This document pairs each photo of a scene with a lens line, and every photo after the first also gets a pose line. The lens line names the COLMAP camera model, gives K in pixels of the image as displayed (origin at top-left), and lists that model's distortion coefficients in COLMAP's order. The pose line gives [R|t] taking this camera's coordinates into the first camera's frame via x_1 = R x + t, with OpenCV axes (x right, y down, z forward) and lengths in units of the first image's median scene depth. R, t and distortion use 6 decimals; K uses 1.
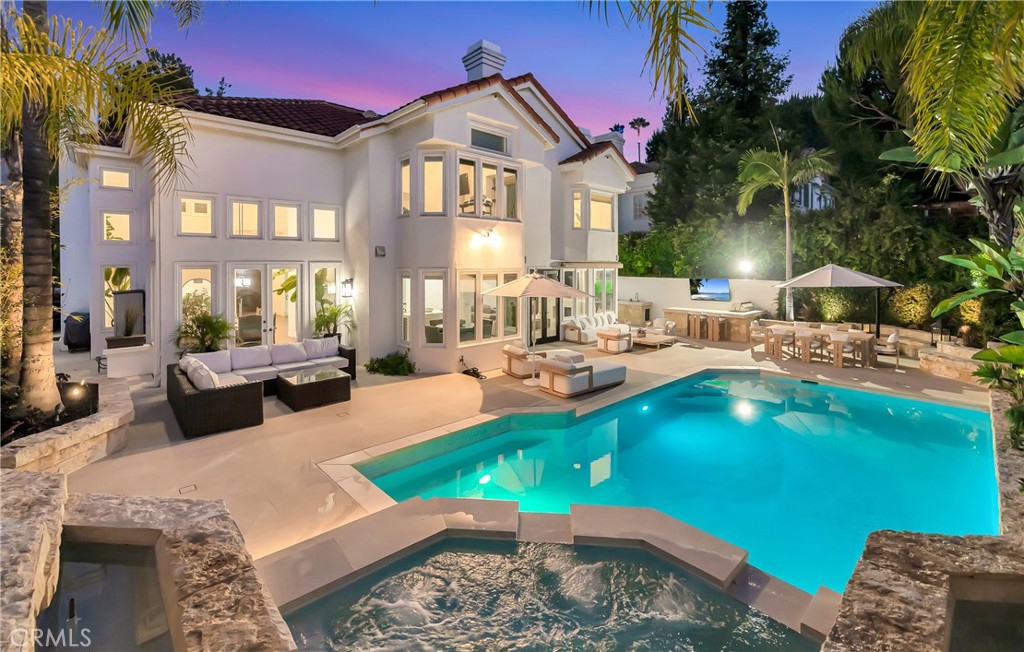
lens RADIAL K [[445.5, 0, 510.2], [0, 445.5, 267.7], [0, 0, 1]] dist [0.000796, 0.000017]
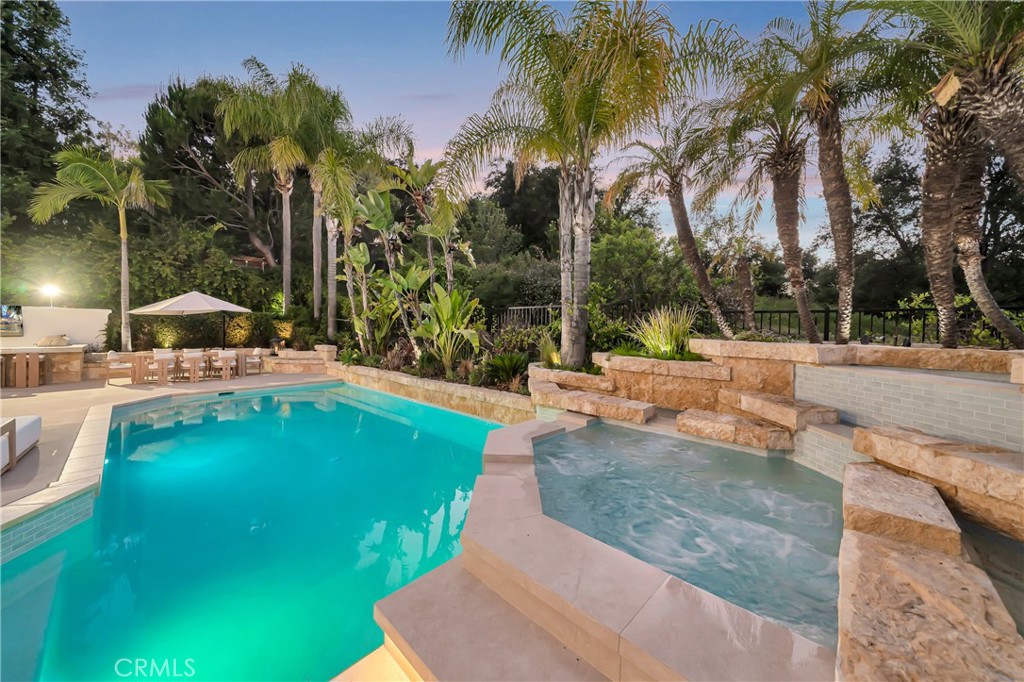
lens RADIAL K [[357.8, 0, 515.1], [0, 357.8, 328.6], [0, 0, 1]] dist [0.000028, 0.000060]
pose [[-0.058147, -0.013958, 0.998210, -0.168167], [-0.002097, 0.999902, 0.013860, 0.059687], [-0.998306, -0.001288, -0.058170, 0.245944]]
